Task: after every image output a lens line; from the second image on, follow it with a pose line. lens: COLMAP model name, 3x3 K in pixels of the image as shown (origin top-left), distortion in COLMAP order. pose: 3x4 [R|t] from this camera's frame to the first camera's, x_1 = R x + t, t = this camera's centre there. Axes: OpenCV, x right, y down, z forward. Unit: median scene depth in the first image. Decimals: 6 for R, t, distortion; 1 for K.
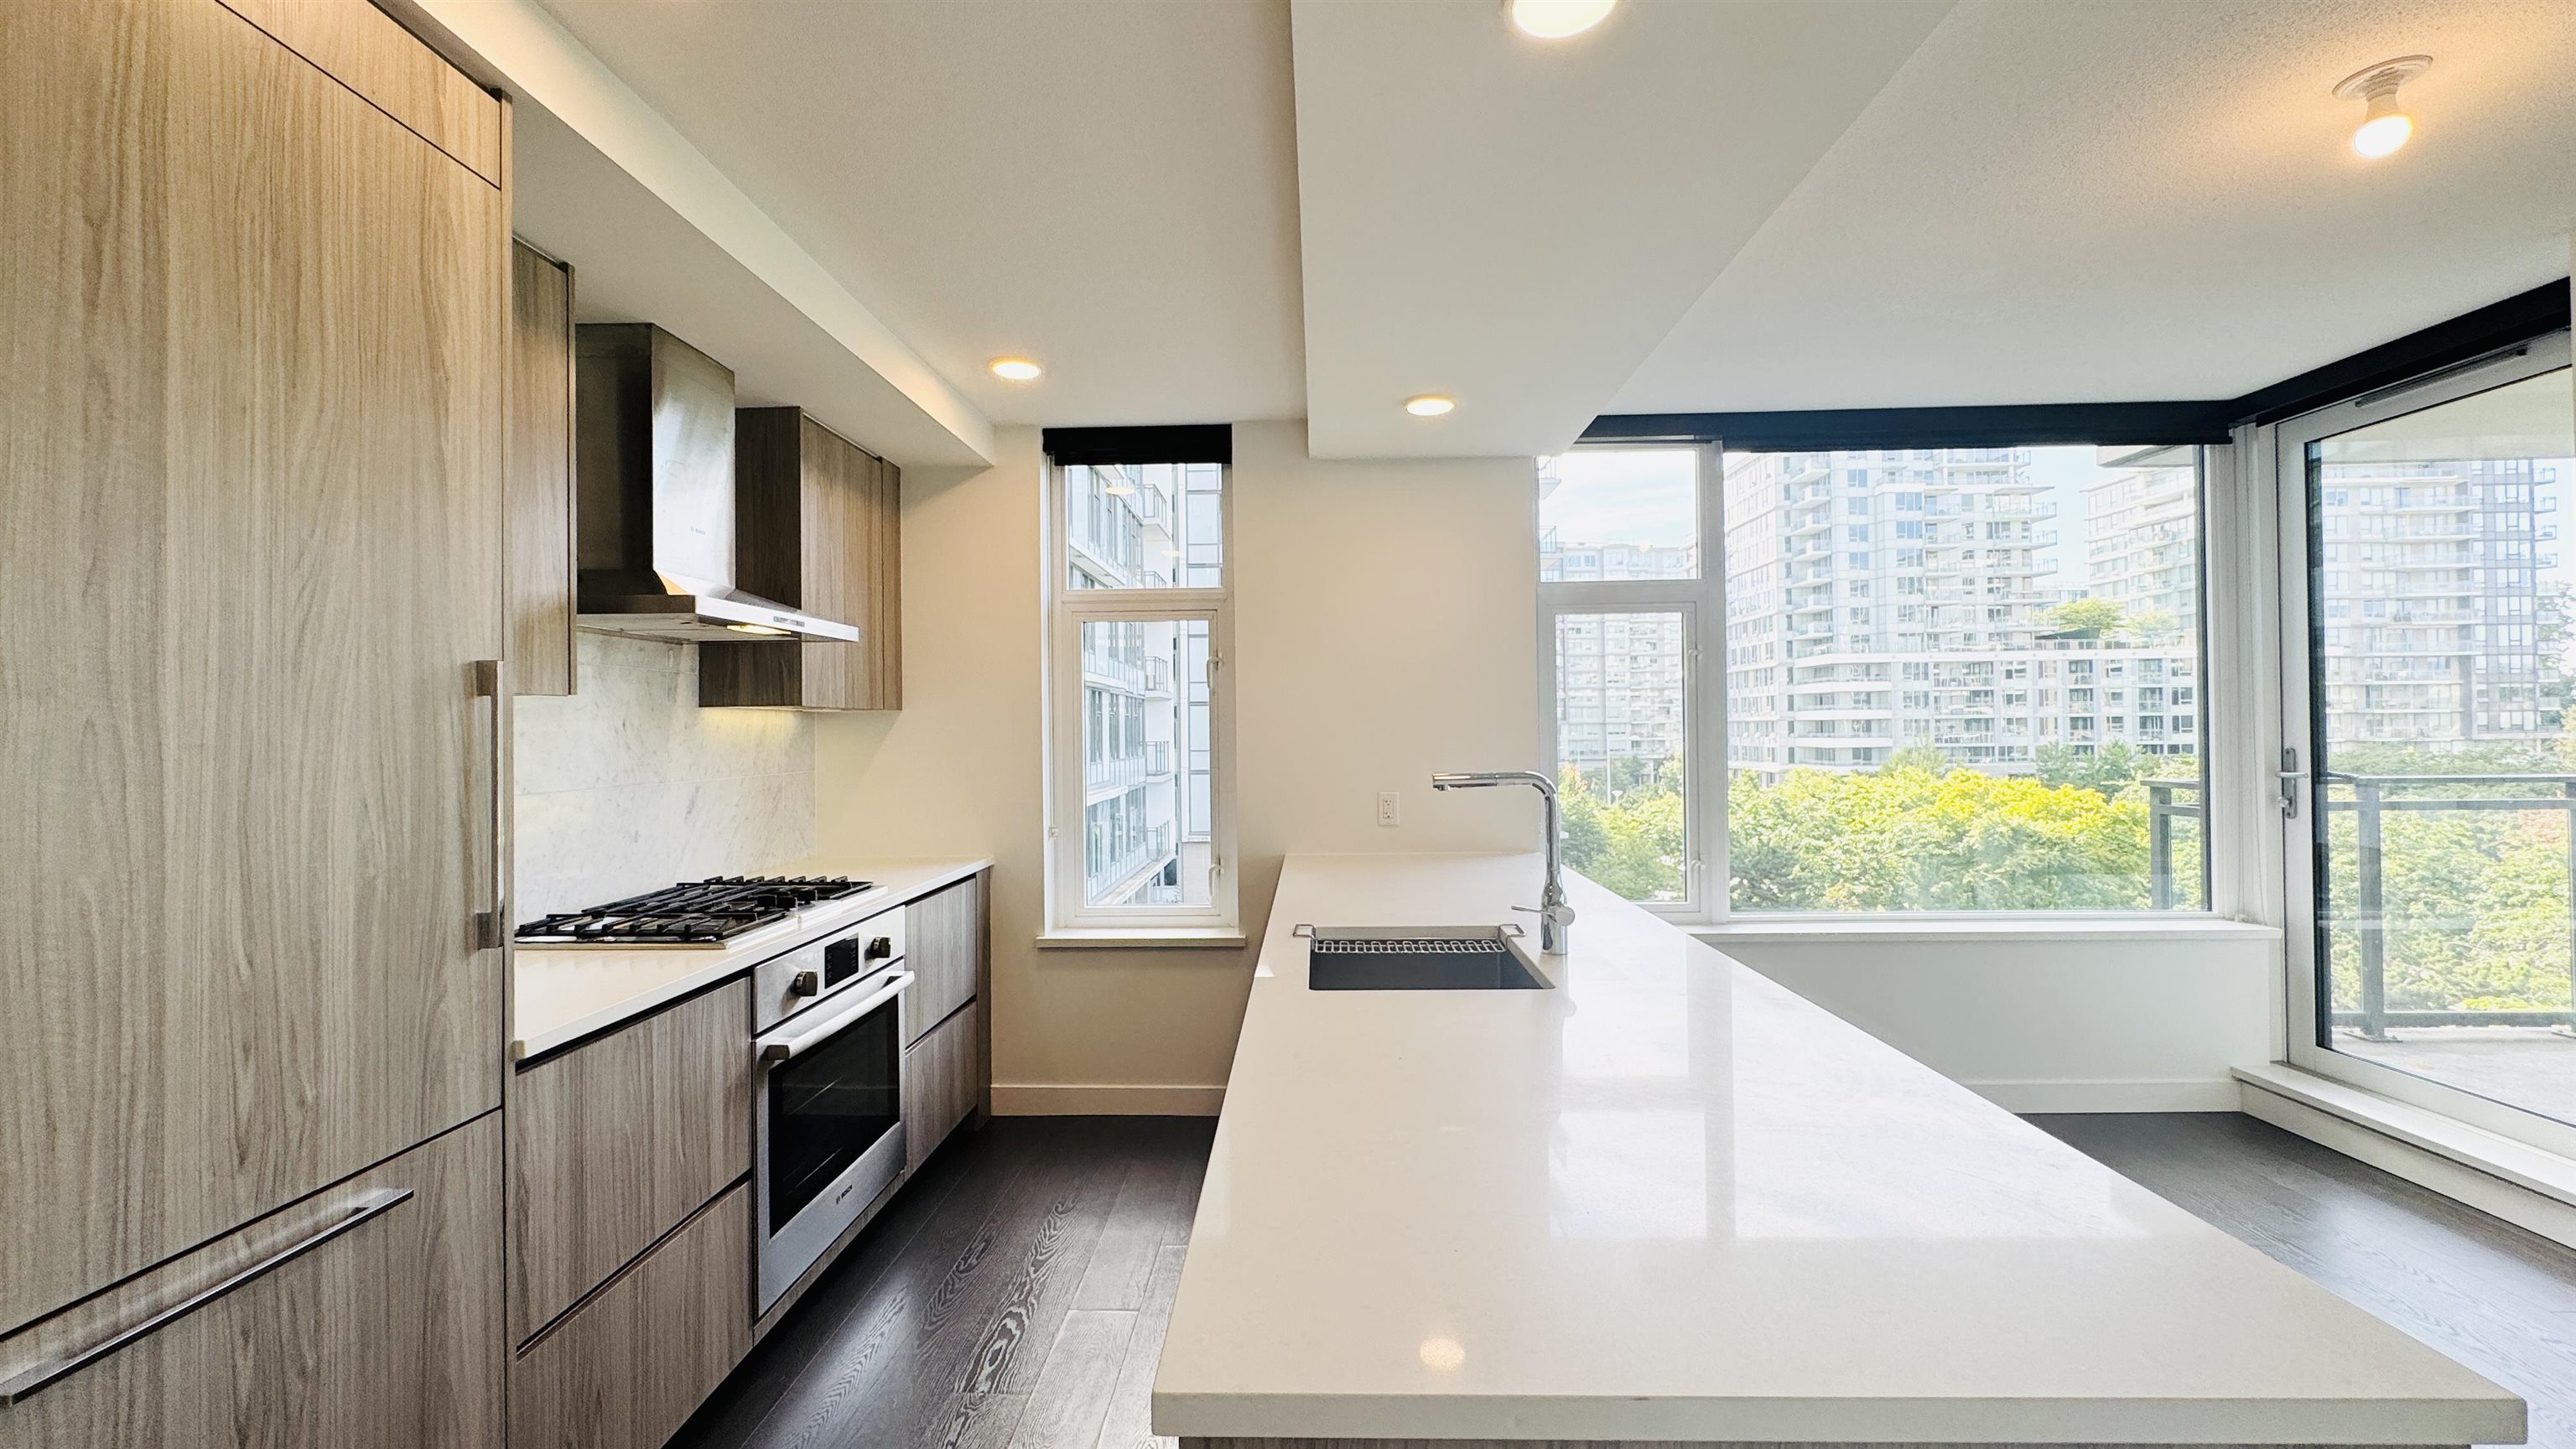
lens RADIAL K [[1036.6, 0, 1285.3], [0, 1036.6, 723.8], [0, 0, 1]] dist [0.000423, 0.000250]
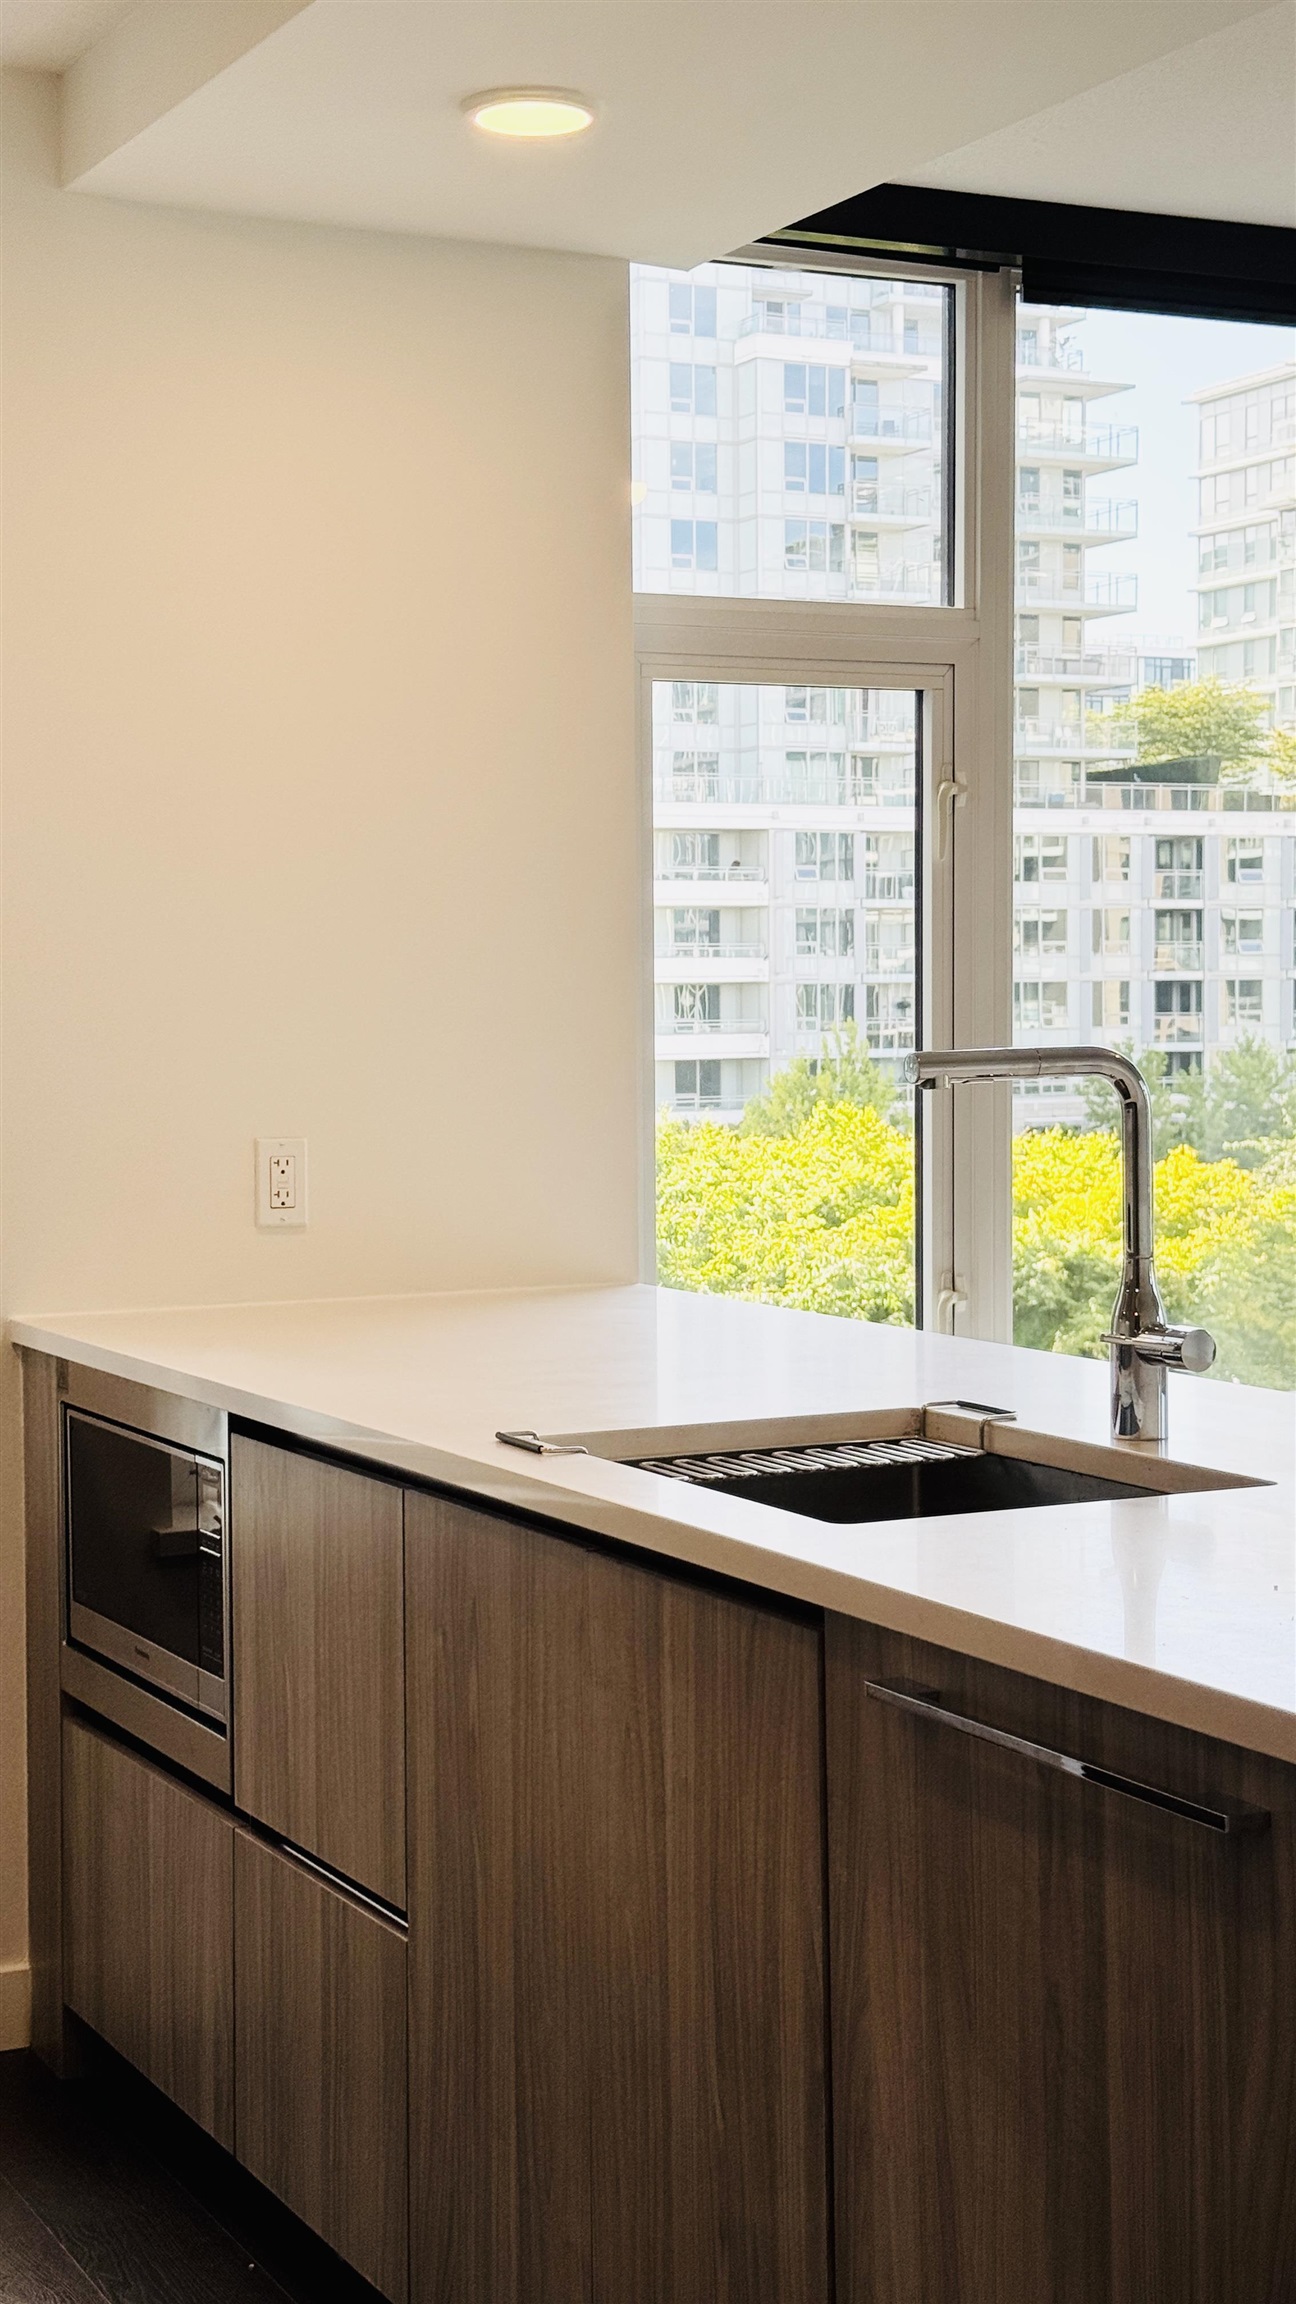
lens RADIAL K [[3260.3, 0, 647.0], [0, 3260.3, 1157.0], [0, 0, 1]] dist [0.104309, 0.000000]
pose [[0.877481, -0.018791, 0.479244, -0.291801], [-0.005350, 0.998787, 0.048958, 0.012692], [-0.479582, -0.045524, 0.876315, -0.076178]]
